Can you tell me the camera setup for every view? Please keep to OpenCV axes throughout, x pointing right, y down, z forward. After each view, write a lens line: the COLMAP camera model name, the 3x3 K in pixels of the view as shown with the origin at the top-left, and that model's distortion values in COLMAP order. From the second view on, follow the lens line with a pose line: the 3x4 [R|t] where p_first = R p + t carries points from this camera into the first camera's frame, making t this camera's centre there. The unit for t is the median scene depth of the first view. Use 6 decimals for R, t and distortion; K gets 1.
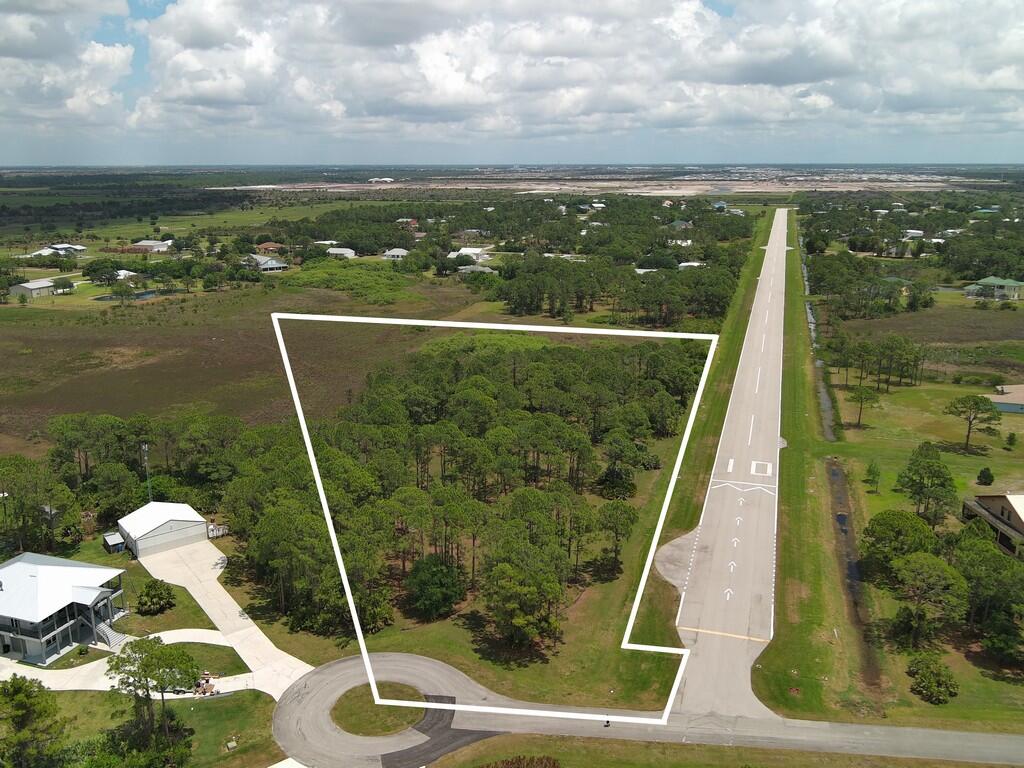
lens RADIAL K [[858.0, 0, 511.6], [0, 858.0, 354.8], [0, 0, 1]] dist [-0.002738, -0.002363]
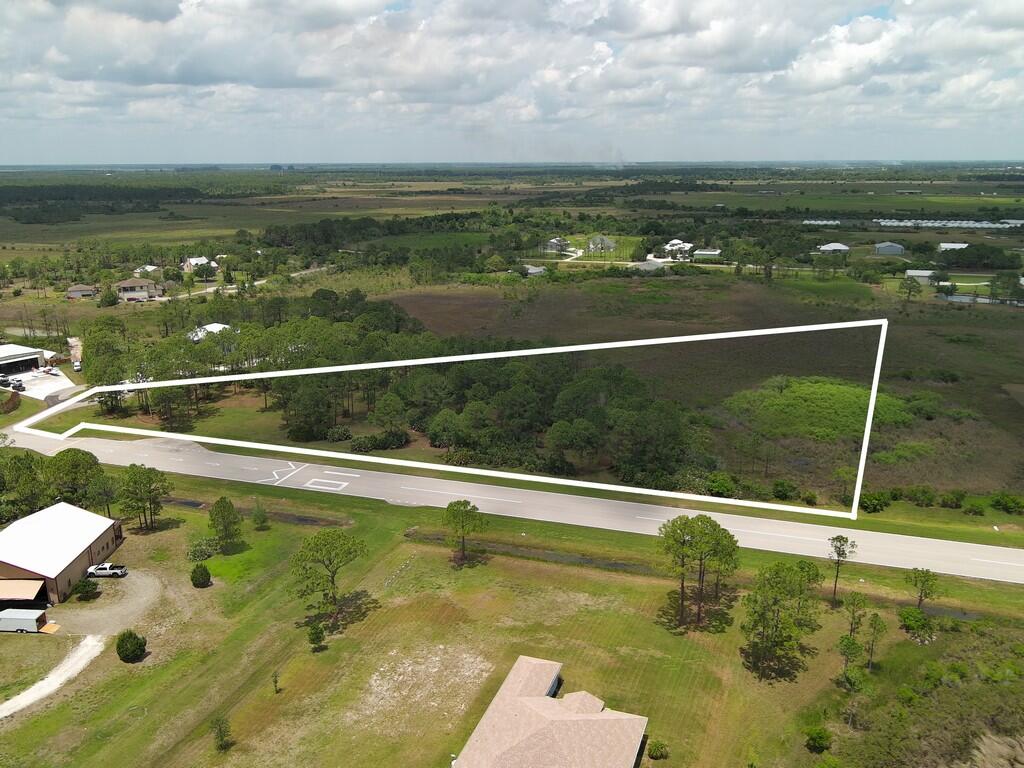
lens RADIAL K [[837.7, 0, 512.0], [0, 837.7, 384.0], [0, 0, 1]] dist [0.003254, -0.008288]
pose [[-0.013023, 0.258627, -0.965889, 1.529547], [-0.210660, 0.943581, 0.255494, -0.337422], [0.977473, 0.206801, 0.042194, 1.497494]]
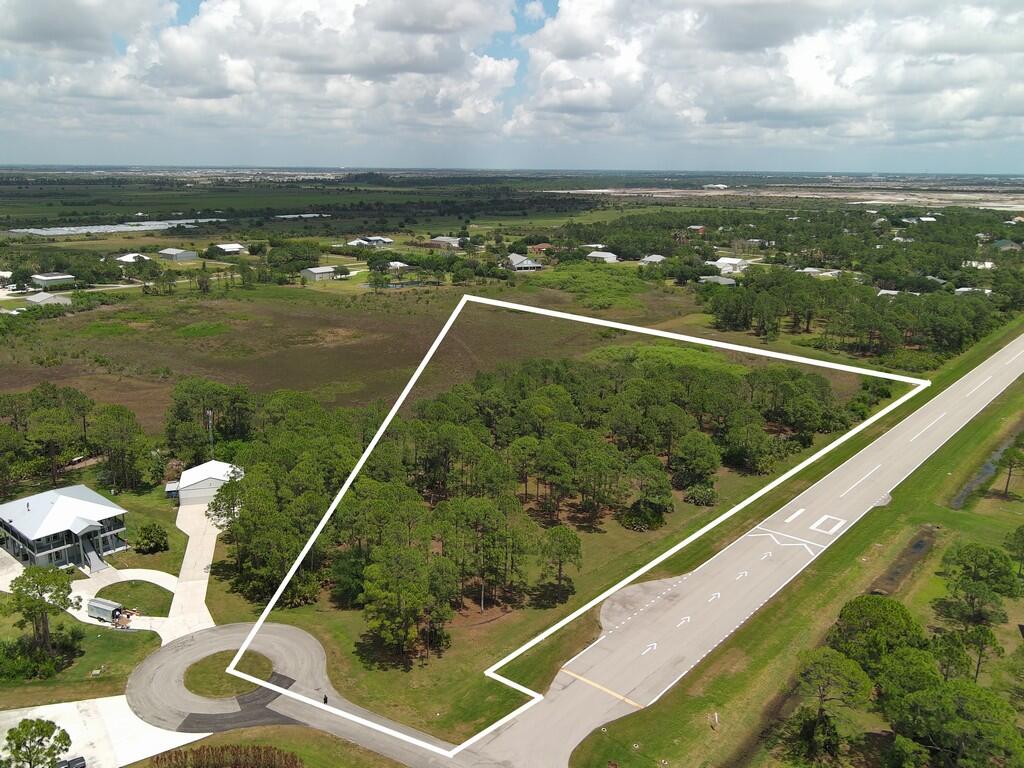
lens RADIAL K [[840.7, 0, 512.0], [0, 840.7, 384.0], [0, 0, 1]] dist [-0.003648, -0.002902]
pose [[0.921366, 0.107510, -0.373533, 0.391797], [-0.096018, 0.994158, 0.049297, -0.027240], [0.376651, -0.009554, 0.926306, 0.115980]]
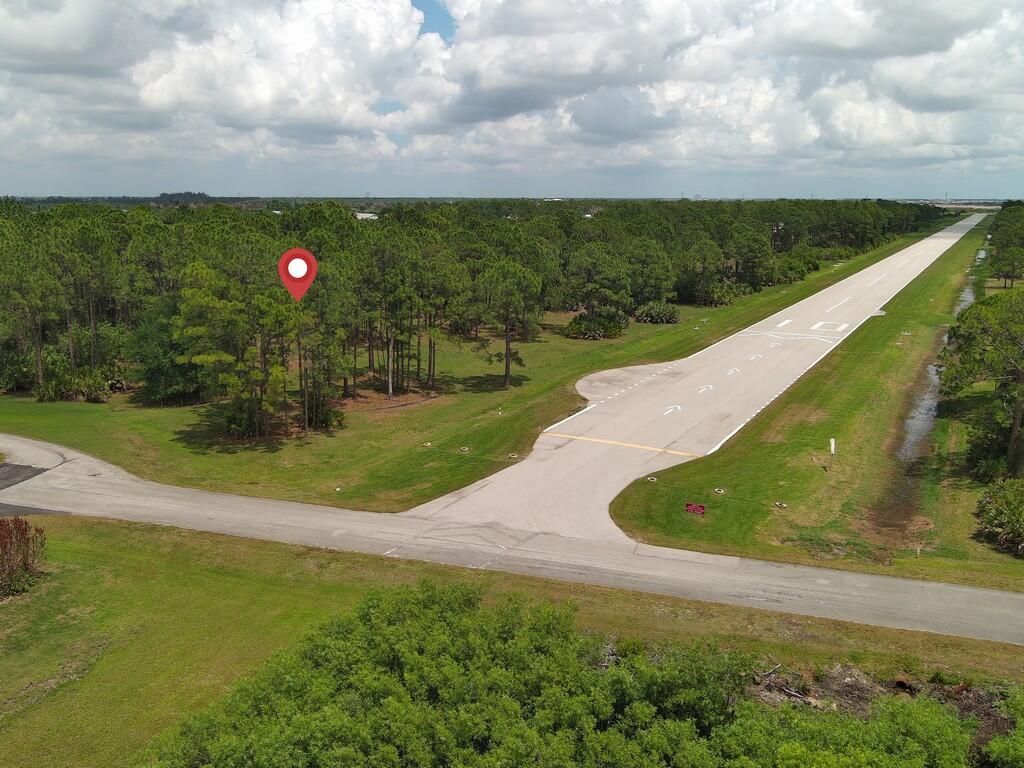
lens RADIAL K [[855.8, 0, 512.0], [0, 855.8, 384.0], [0, 0, 1]] dist [0.005985, -0.004271]
pose [[0.978392, 0.048440, -0.201004, 0.244188], [-0.049897, 0.998752, -0.002185, 0.250058], [0.200648, 0.012167, 0.979588, 0.398173]]
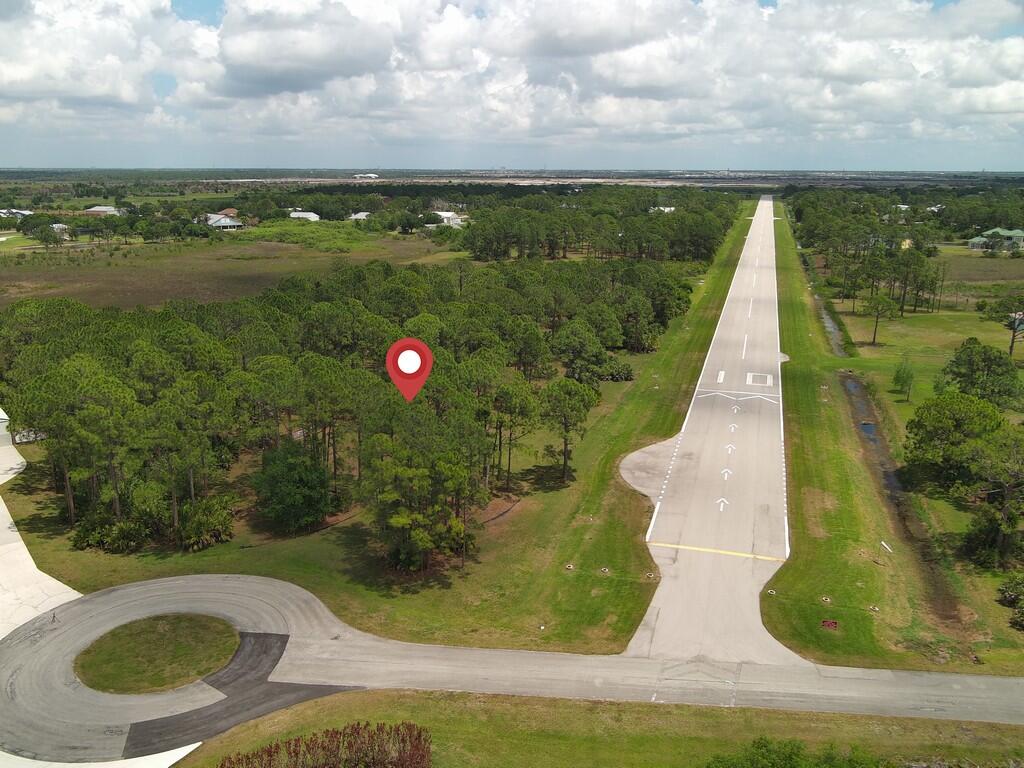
lens RADIAL K [[837.7, 0, 512.0], [0, 837.7, 384.0], [0, 0, 1]] dist [0.003254, -0.008288]
pose [[0.999870, 0.002592, 0.015898, 0.064590], [-0.003085, 0.999513, 0.031053, 0.148624], [-0.015809, -0.031098, 0.999391, 0.297055]]
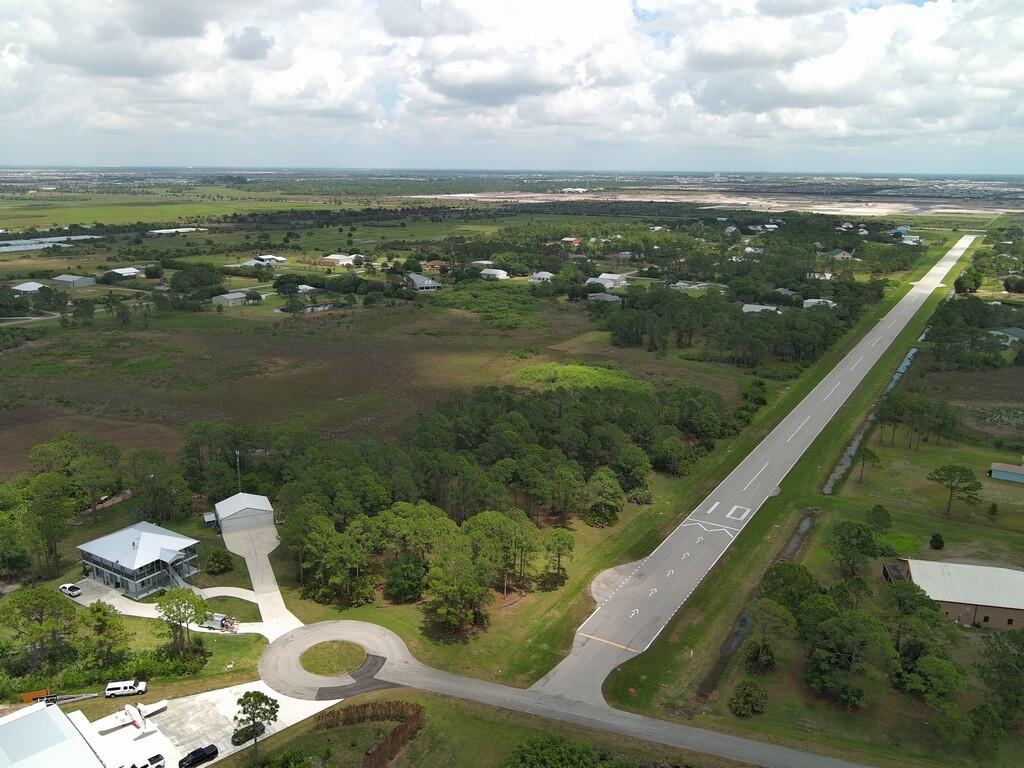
lens RADIAL K [[837.7, 0, 512.0], [0, 837.7, 384.0], [0, 0, 1]] dist [0.003254, -0.008288]
pose [[0.972750, 0.068734, -0.221434, 0.304804], [-0.061632, 0.997343, 0.038835, -0.084992], [0.223515, -0.024129, 0.974402, -0.208742]]
